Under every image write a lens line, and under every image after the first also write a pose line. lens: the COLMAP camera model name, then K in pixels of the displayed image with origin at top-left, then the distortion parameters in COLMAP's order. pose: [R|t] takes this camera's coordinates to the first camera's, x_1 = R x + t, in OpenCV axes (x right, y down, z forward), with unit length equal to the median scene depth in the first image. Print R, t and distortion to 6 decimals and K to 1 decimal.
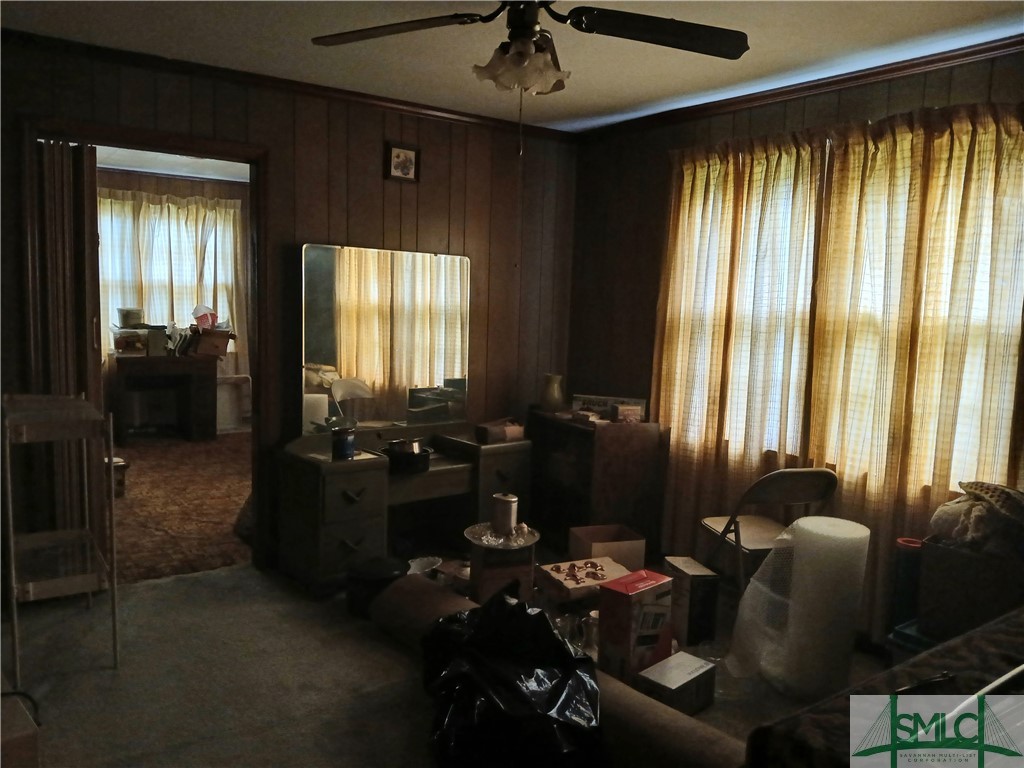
lens RADIAL K [[795.2, 0, 502.1], [0, 795.2, 378.0], [0, 0, 1]] dist [0.026133, -0.052402]
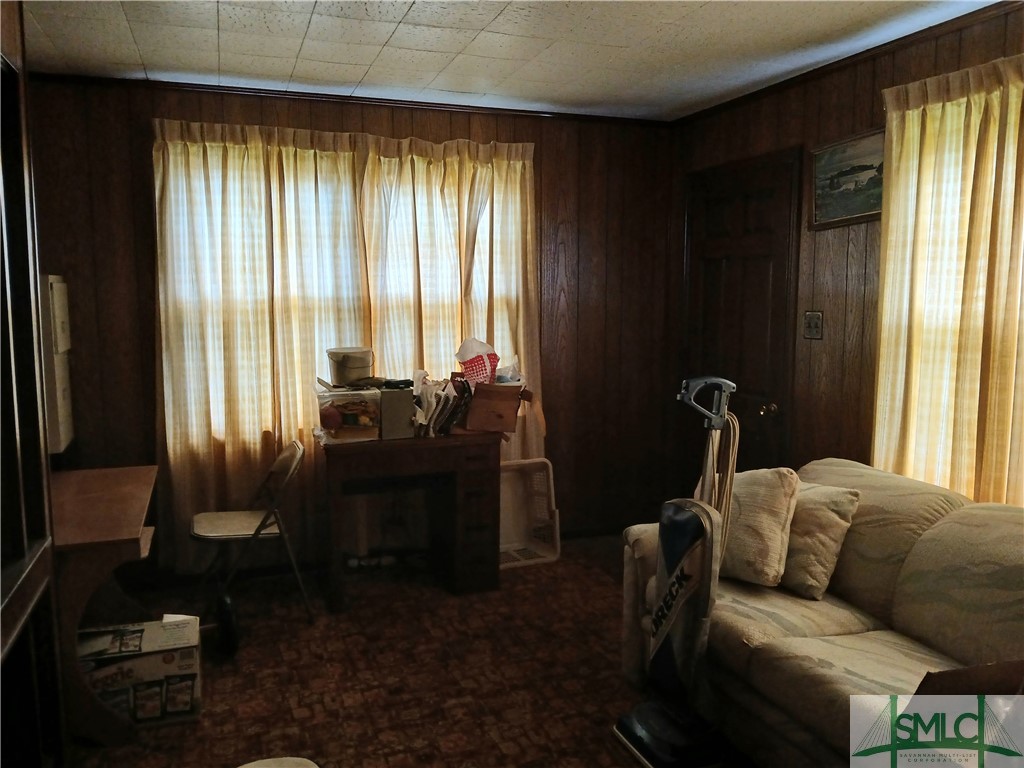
lens RADIAL K [[795.2, 0, 521.2], [0, 795.2, 386.0], [0, 0, 1]] dist [0.026133, -0.052402]
pose [[0.971784, -0.009358, -0.235686, -0.216532], [0.009937, 0.999950, 0.001270, -0.059181], [0.235663, -0.003576, 0.971828, 0.481219]]
